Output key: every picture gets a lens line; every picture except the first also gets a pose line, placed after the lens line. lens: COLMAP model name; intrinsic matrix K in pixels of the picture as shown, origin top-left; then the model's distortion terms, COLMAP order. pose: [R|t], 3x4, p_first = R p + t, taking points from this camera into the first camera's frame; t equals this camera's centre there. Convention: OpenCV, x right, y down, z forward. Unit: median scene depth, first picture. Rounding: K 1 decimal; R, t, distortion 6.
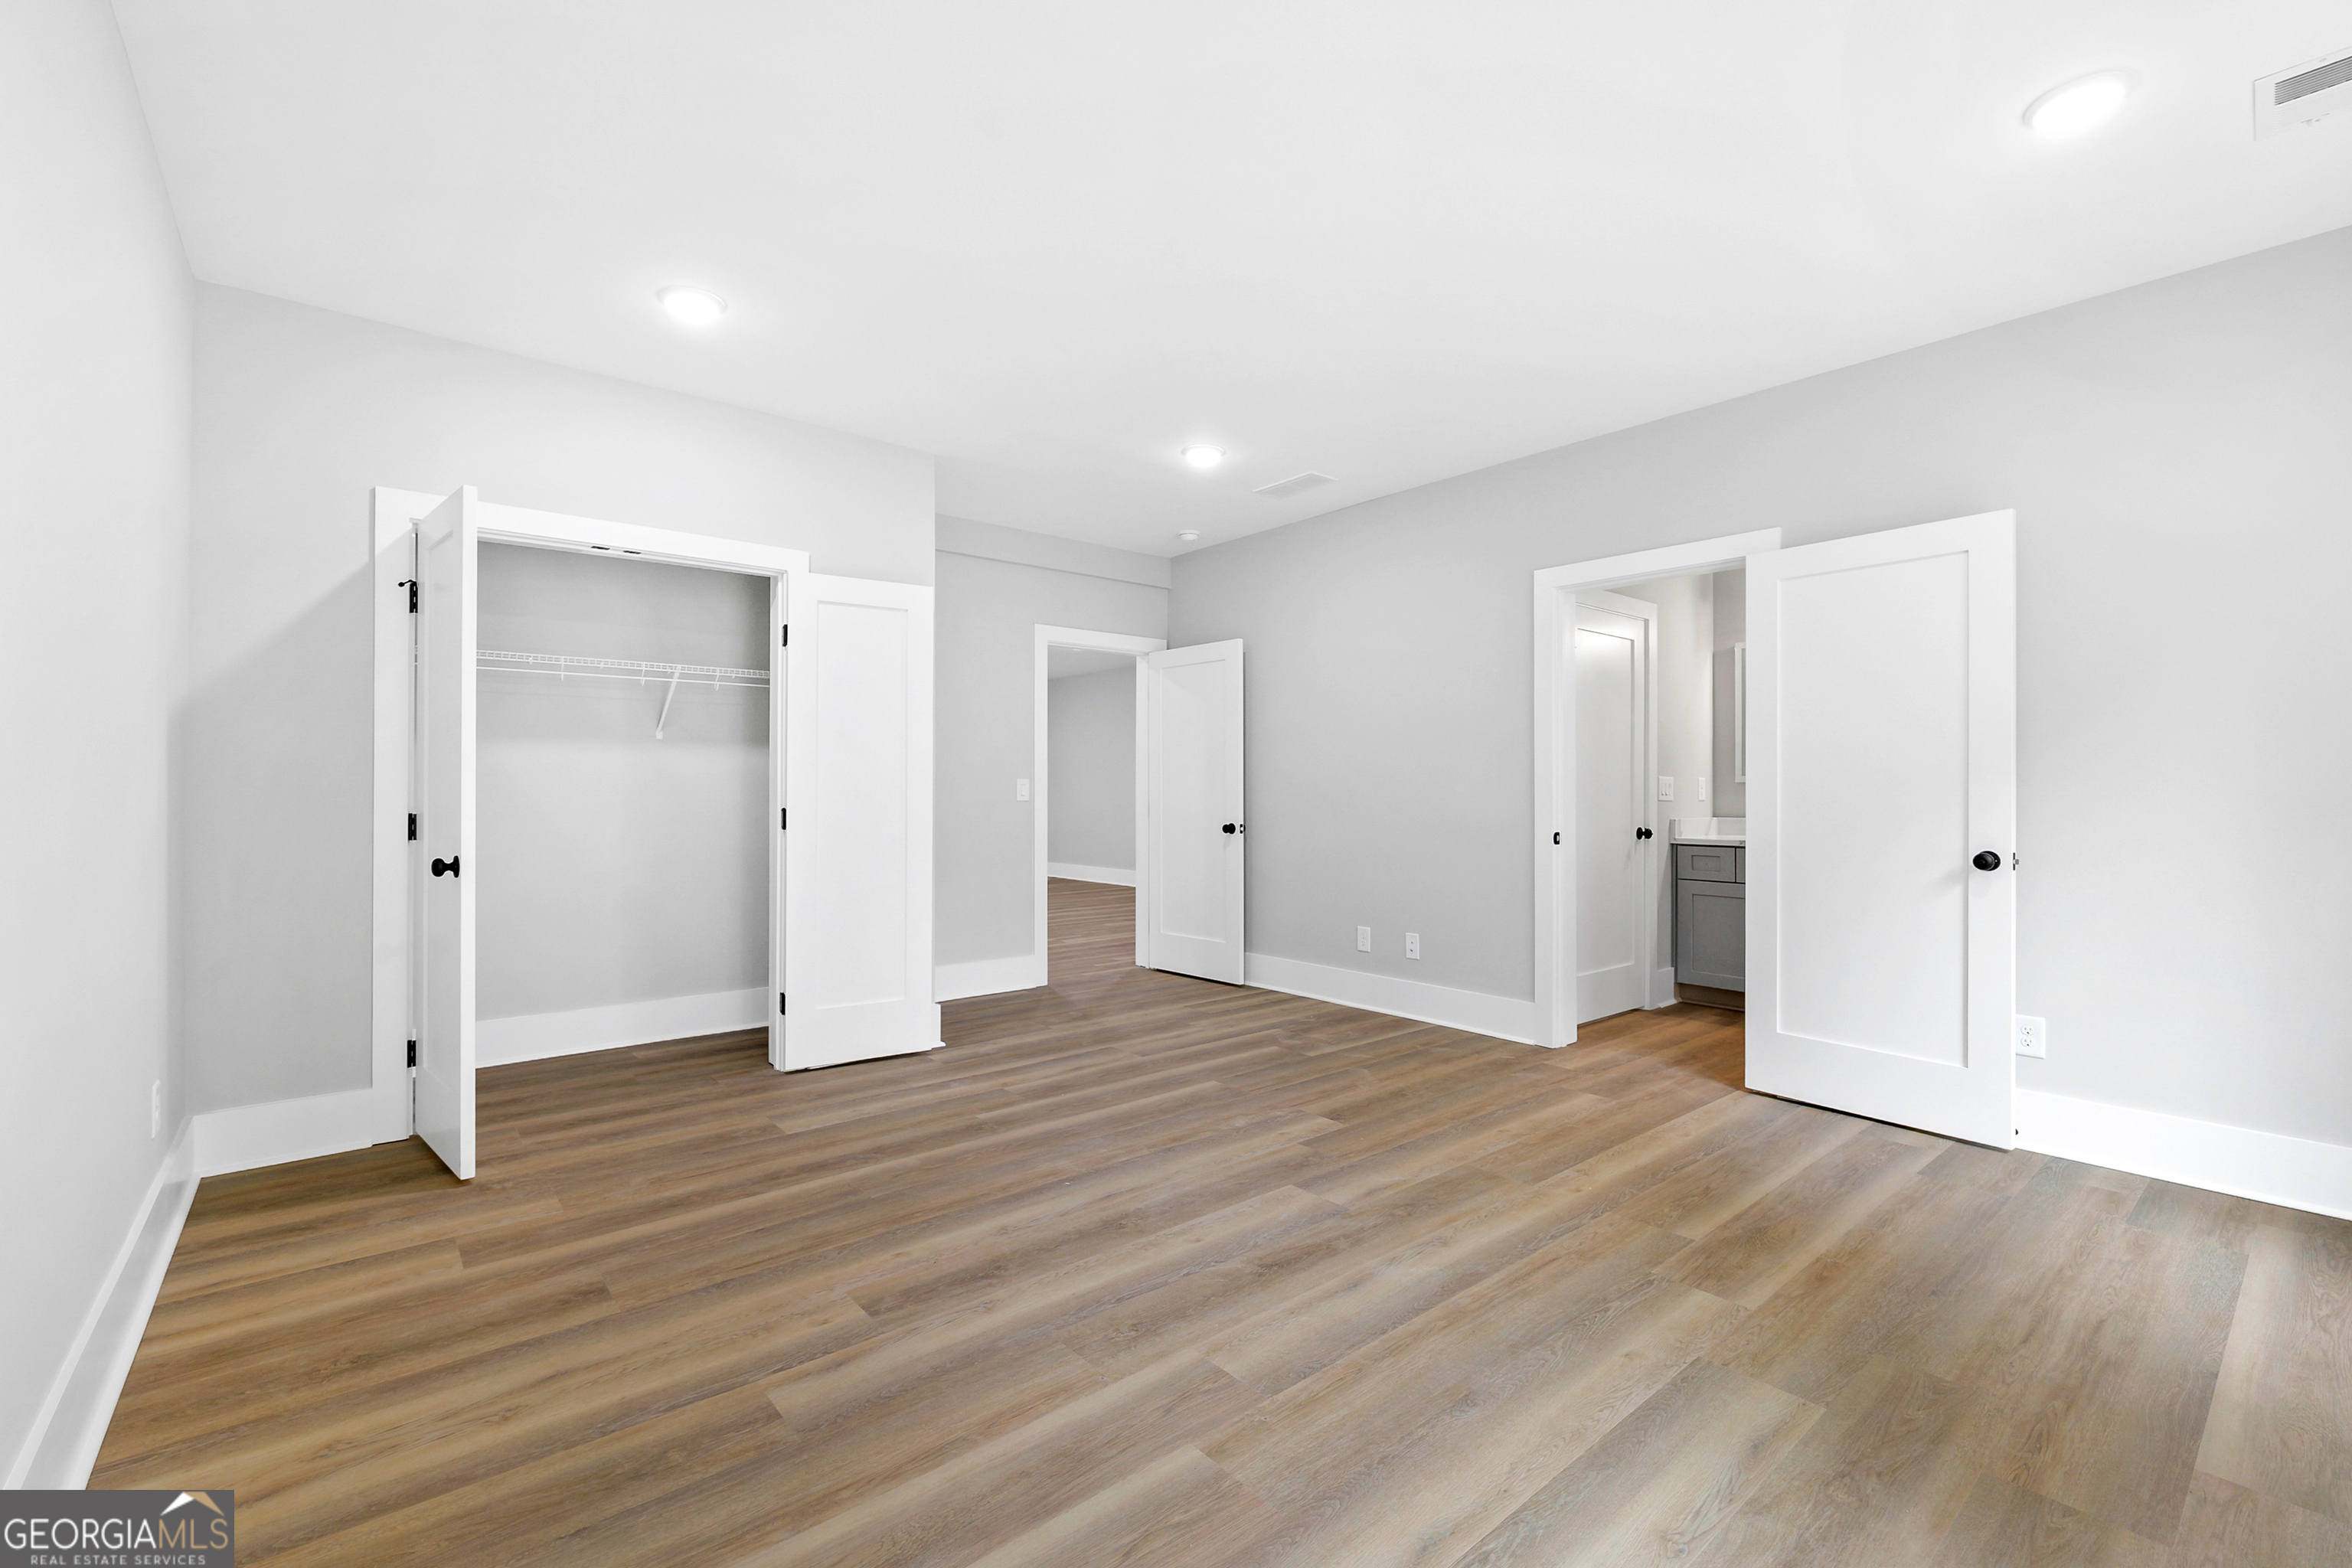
lens RADIAL K [[996.7, 0, 1169.3], [0, 996.7, 798.7], [0, 0, 1]] dist [-0.003181, 0.000143]
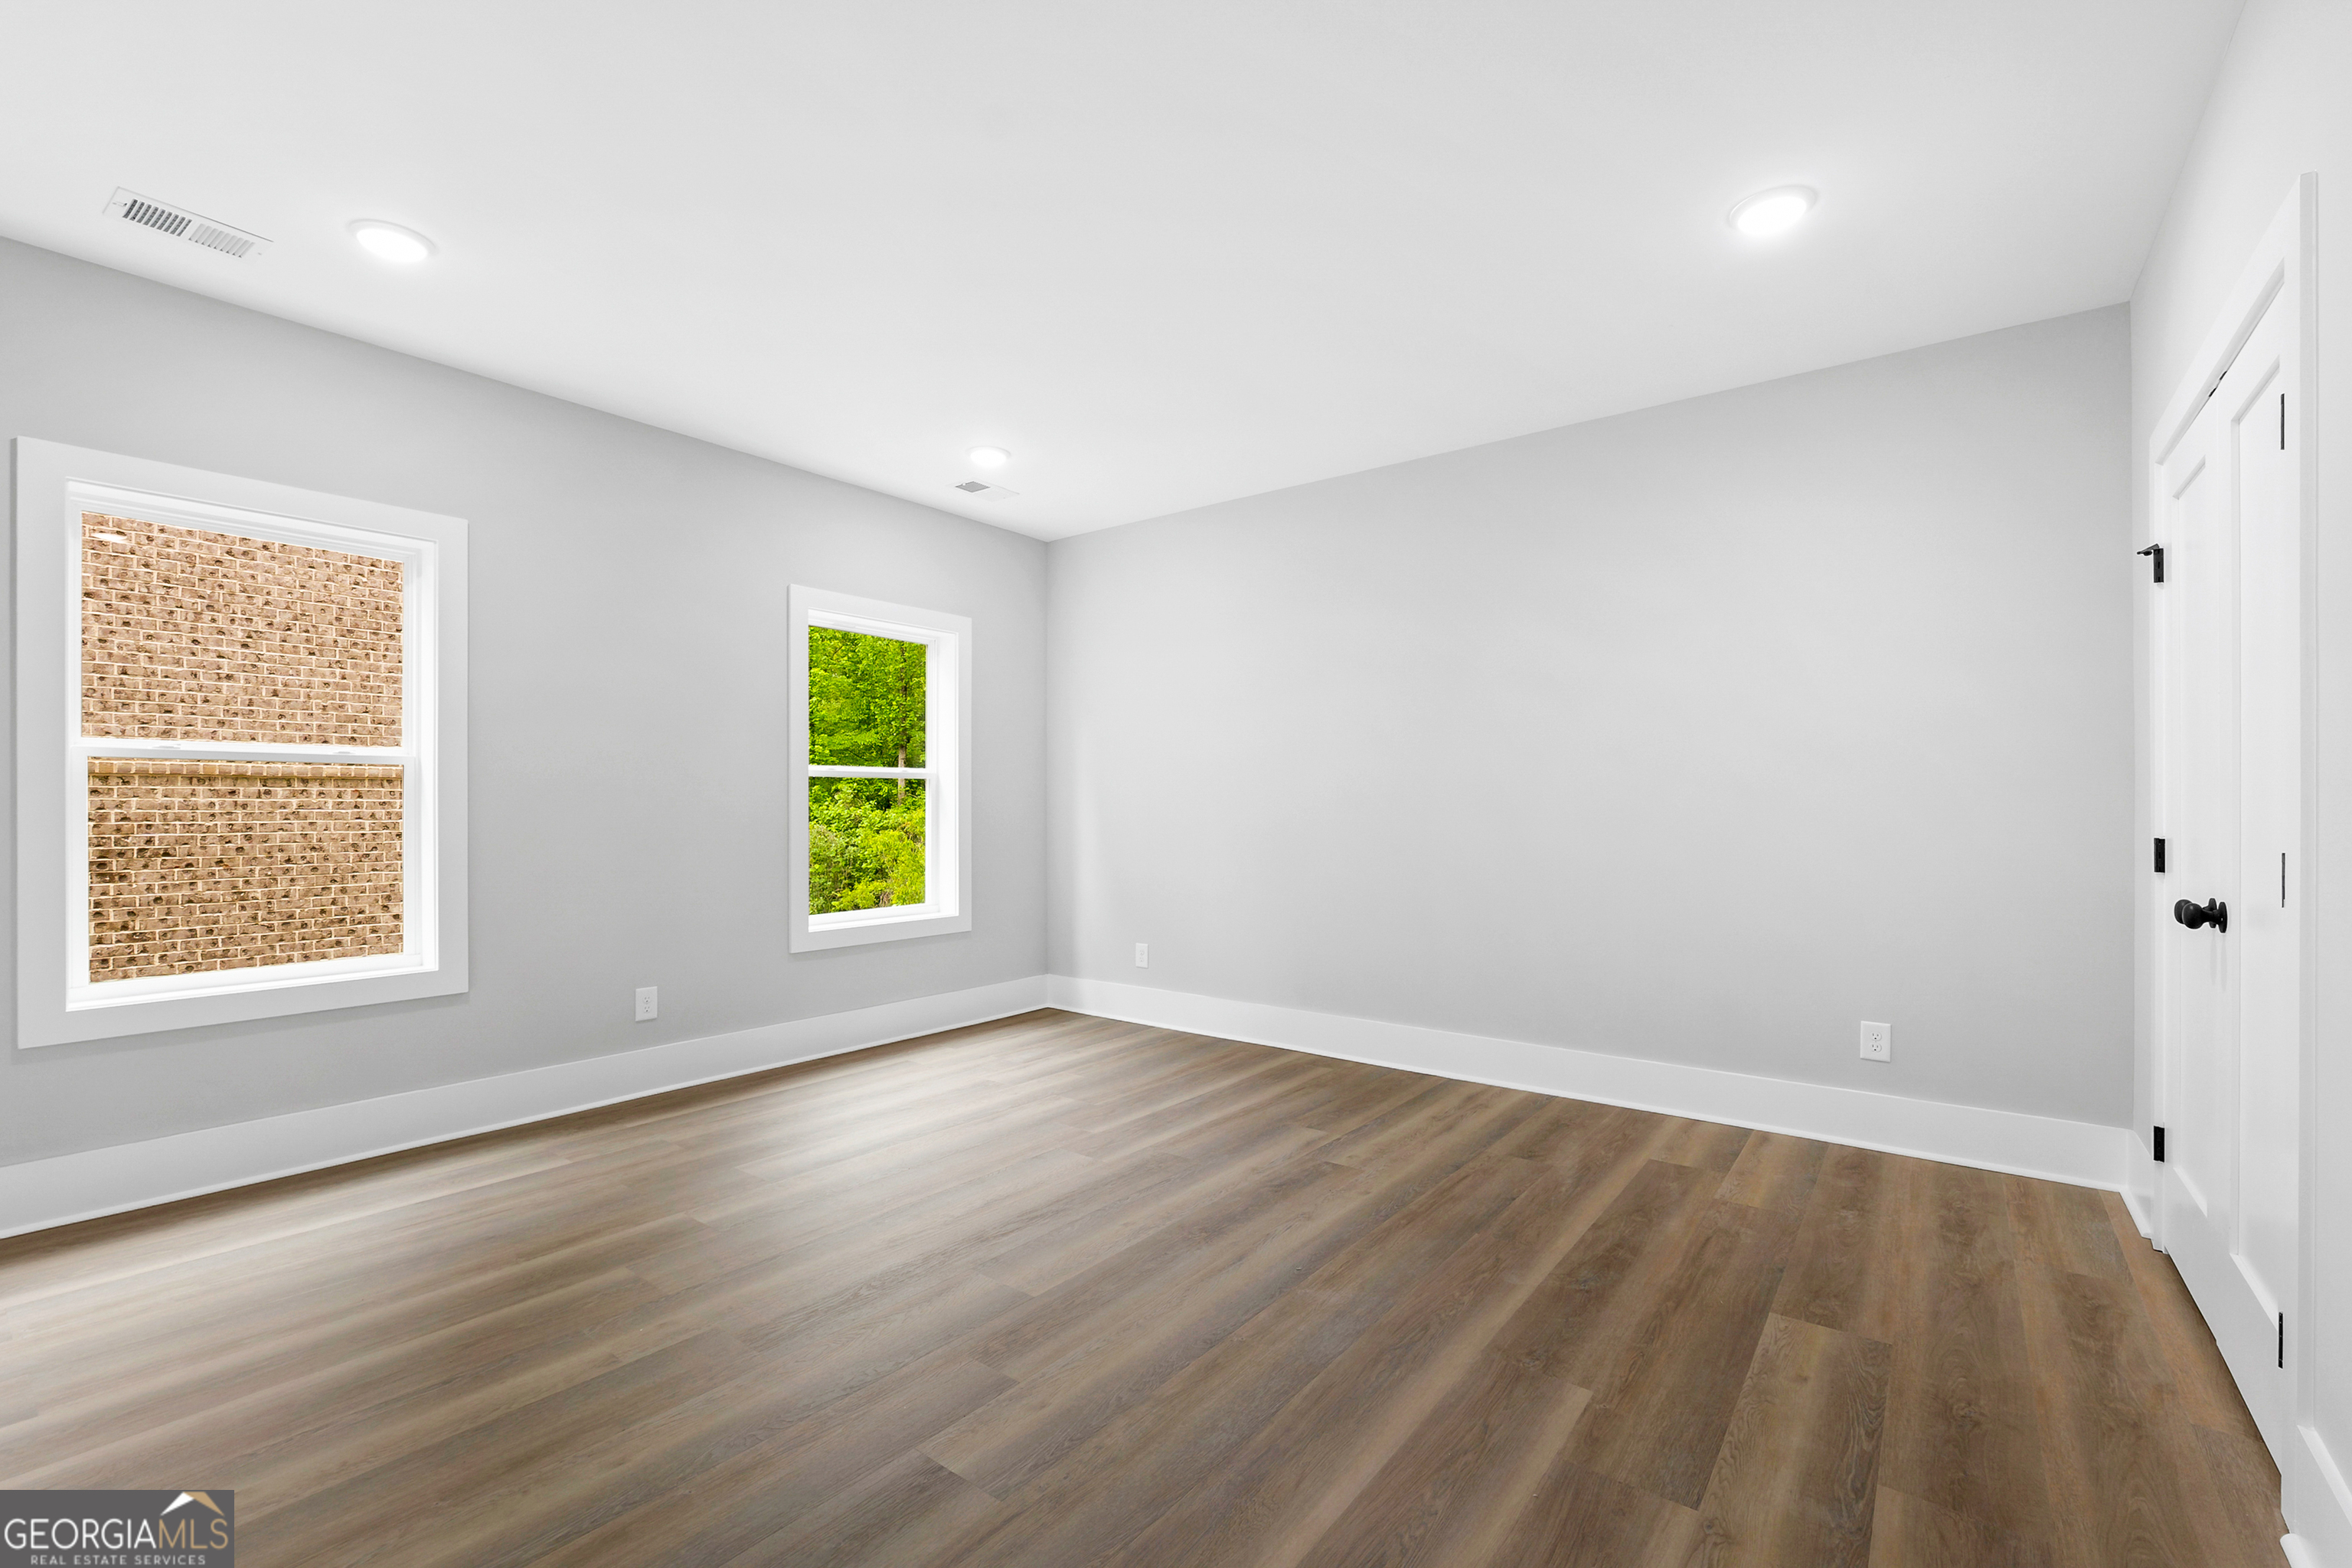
lens RADIAL K [[996.7, 0, 1185.8], [0, 996.7, 795.5], [0, 0, 1]] dist [-0.003181, 0.000143]
pose [[-0.971827, -0.004017, -0.235662, 0.206936], [-0.003638, 0.999991, -0.002044, -0.018619], [0.235668, -0.001129, -0.971833, 1.924538]]
